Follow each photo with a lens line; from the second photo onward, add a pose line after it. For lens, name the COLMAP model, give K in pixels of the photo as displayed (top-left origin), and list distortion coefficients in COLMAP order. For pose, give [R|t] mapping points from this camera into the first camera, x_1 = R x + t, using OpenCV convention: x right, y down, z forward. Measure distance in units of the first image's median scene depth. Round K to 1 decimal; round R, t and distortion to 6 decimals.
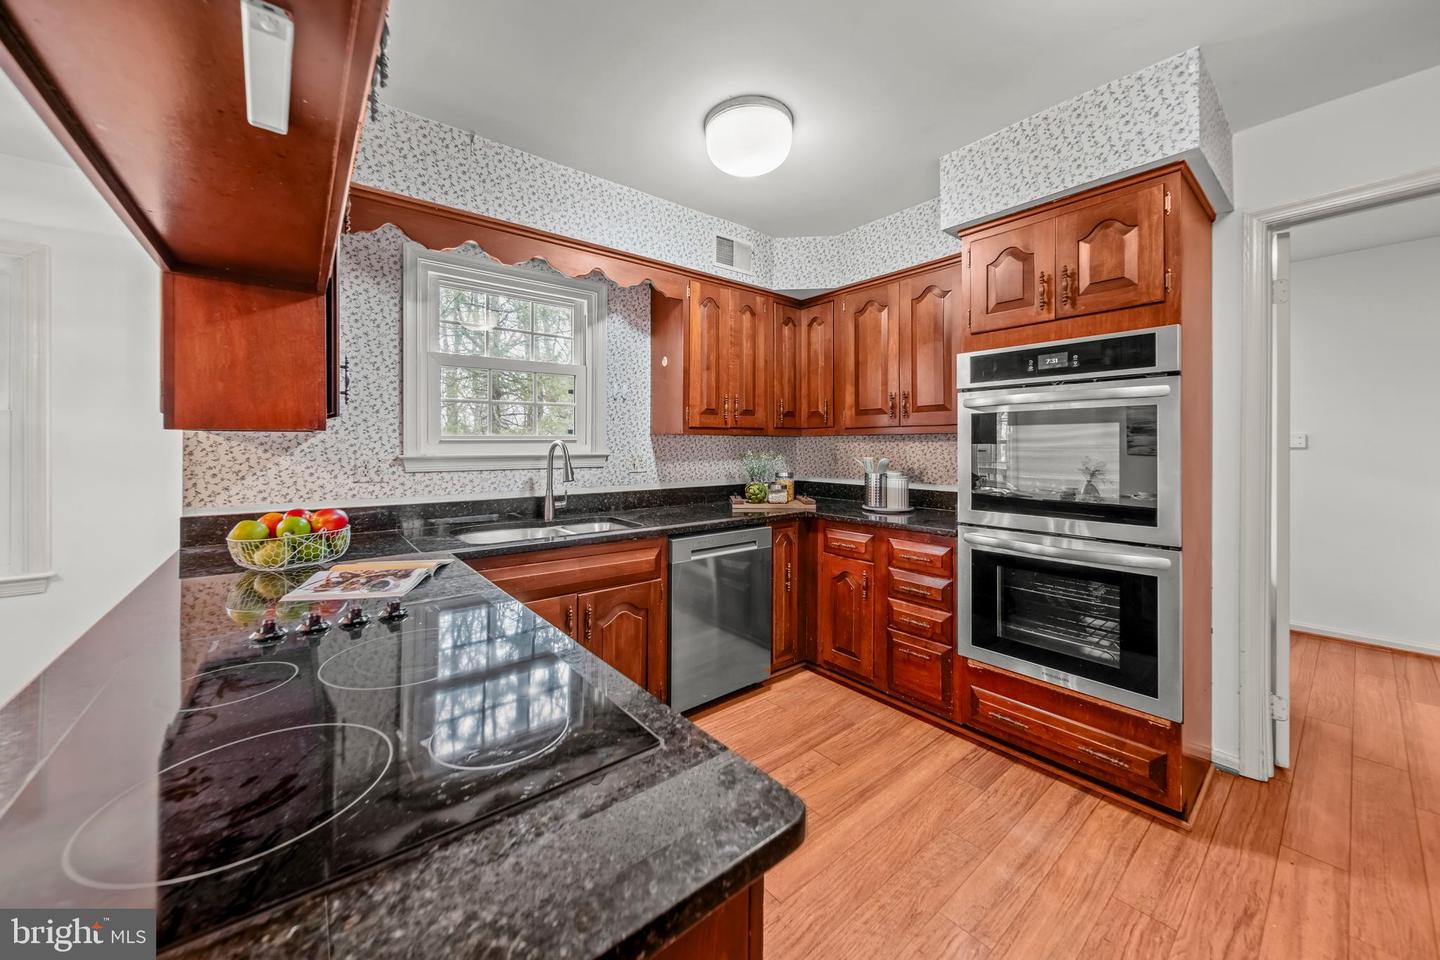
lens RADIAL K [[512.8, 0, 711.3], [0, 512.8, 465.7], [0, 0, 1]] dist [-0.001653, -0.001440]
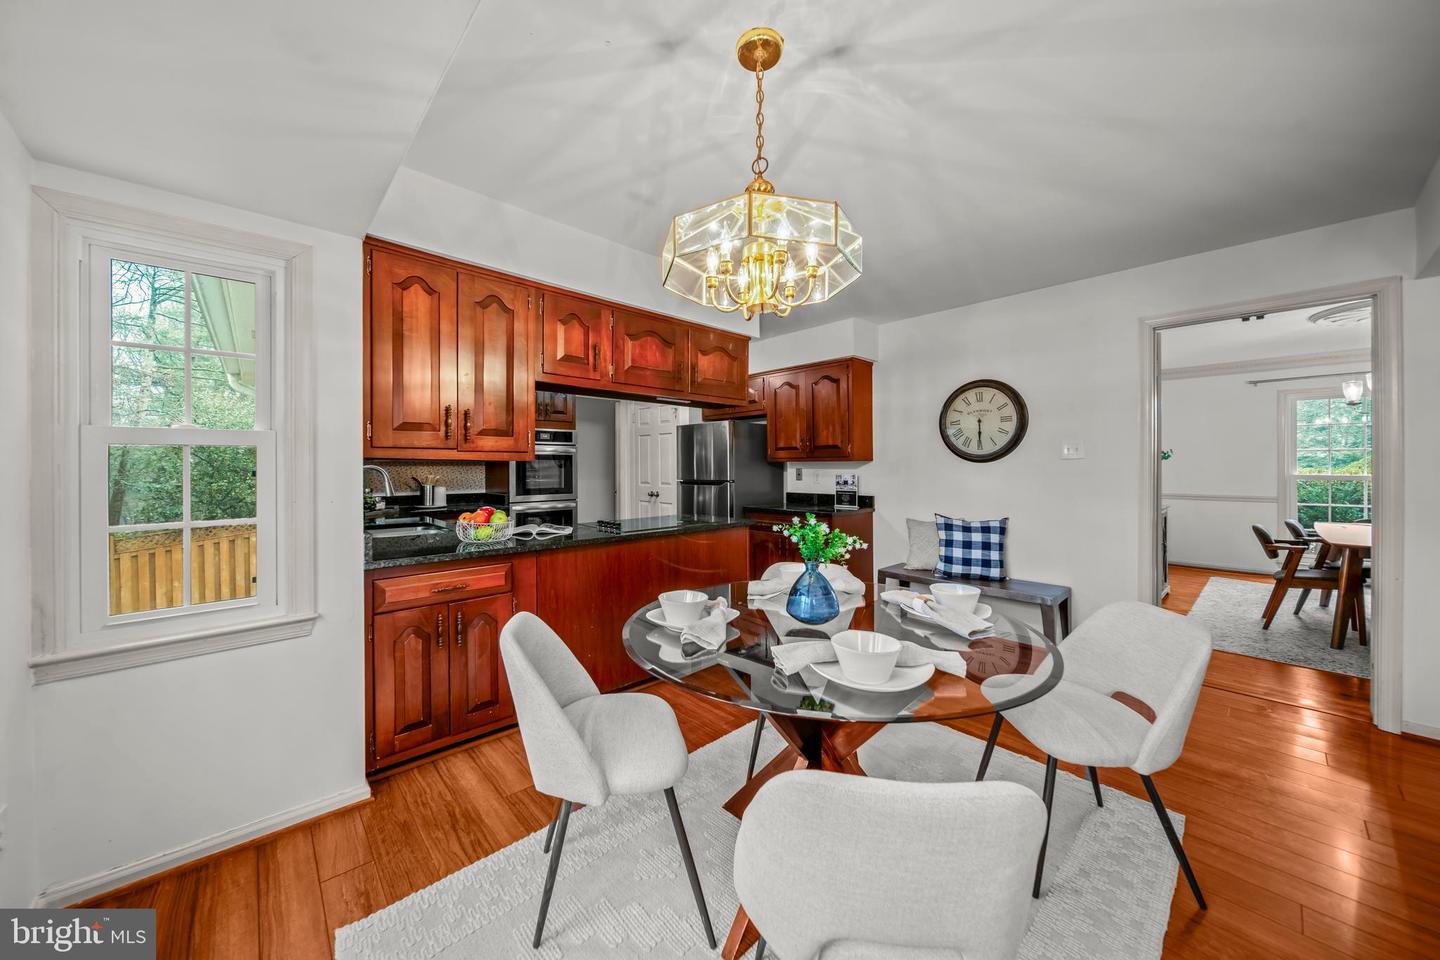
lens RADIAL K [[508.8, 0, 706.3], [0, 508.8, 475.7], [0, 0, 1]] dist [0.000679, -0.000150]
pose [[-0.052264, -0.018680, 0.998459, -1.732925], [0.040831, 0.998949, 0.020826, -0.018493], [-0.997798, 0.041856, -0.051447, 0.259942]]
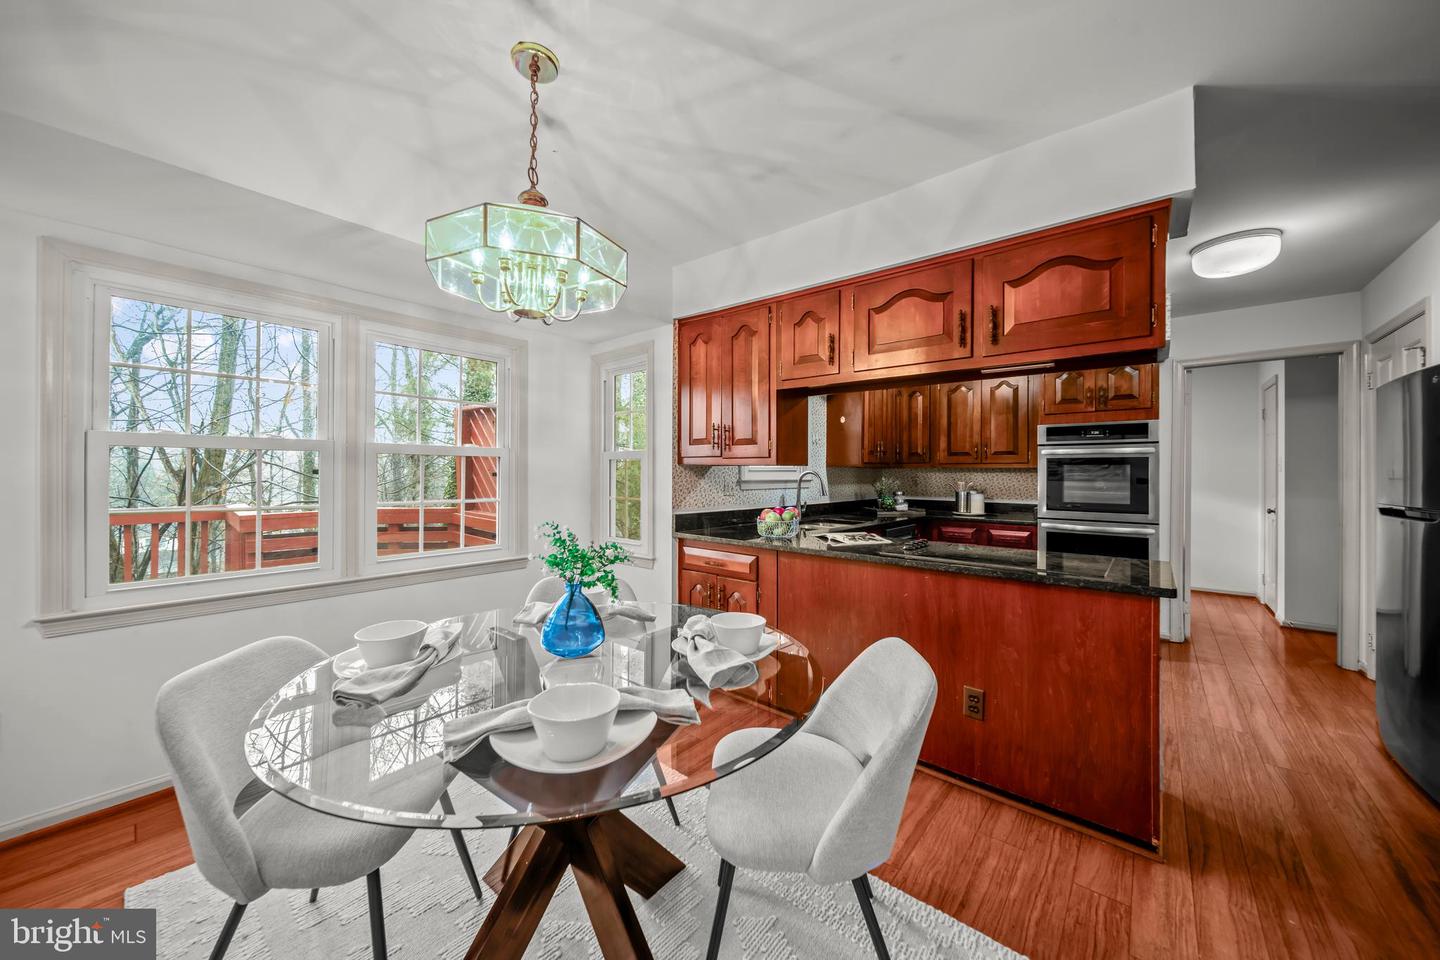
lens RADIAL K [[508.8, 0, 706.3], [0, 508.8, 475.7], [0, 0, 1]] dist [0.000679, -0.000150]
pose [[0.984650, 0.007085, 0.174398, -0.967788], [-0.001712, 0.999520, -0.030937, 0.018000], [-0.174533, 0.030163, 0.984189, -0.550235]]
